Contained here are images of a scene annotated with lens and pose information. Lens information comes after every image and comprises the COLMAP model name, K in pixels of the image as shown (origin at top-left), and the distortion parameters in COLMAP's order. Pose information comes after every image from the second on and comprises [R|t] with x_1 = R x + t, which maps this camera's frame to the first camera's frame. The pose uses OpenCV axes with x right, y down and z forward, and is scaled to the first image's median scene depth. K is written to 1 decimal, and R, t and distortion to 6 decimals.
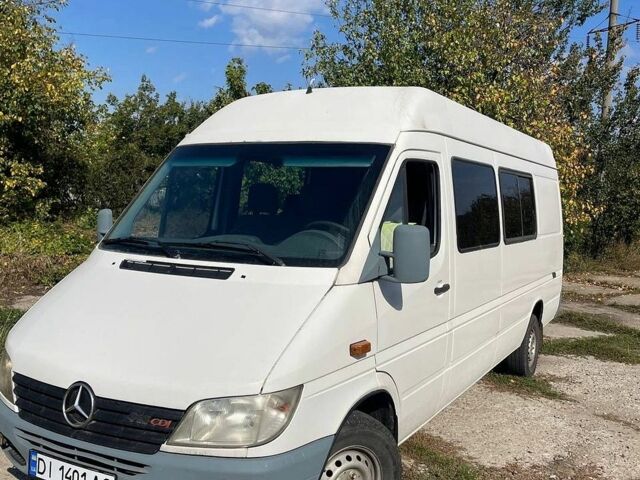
lens RADIAL K [[643.9, 0, 320.0], [0, 643.9, 240.0], [0, 0, 1]] dist [0.118544, -0.138293]
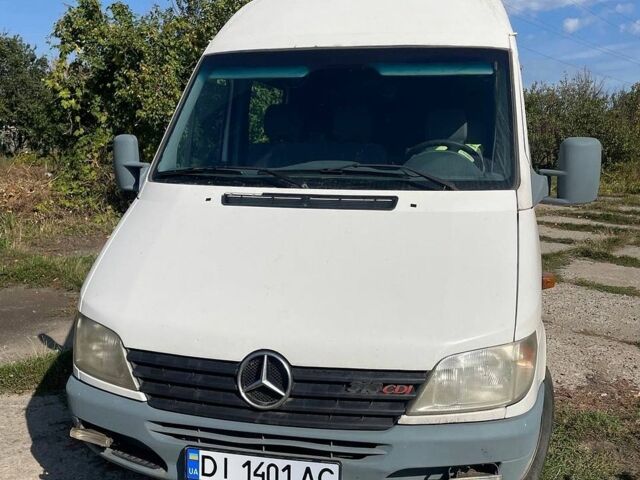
lens RADIAL K [[643.9, 0, 320.0], [0, 643.9, 240.0], [0, 0, 1]] dist [0.118544, -0.138293]
pose [[0.954332, -0.062635, 0.292110, -0.500864], [0.037602, 0.995182, 0.090544, 0.023076], [-0.296374, -0.075425, 0.952089, 0.268408]]
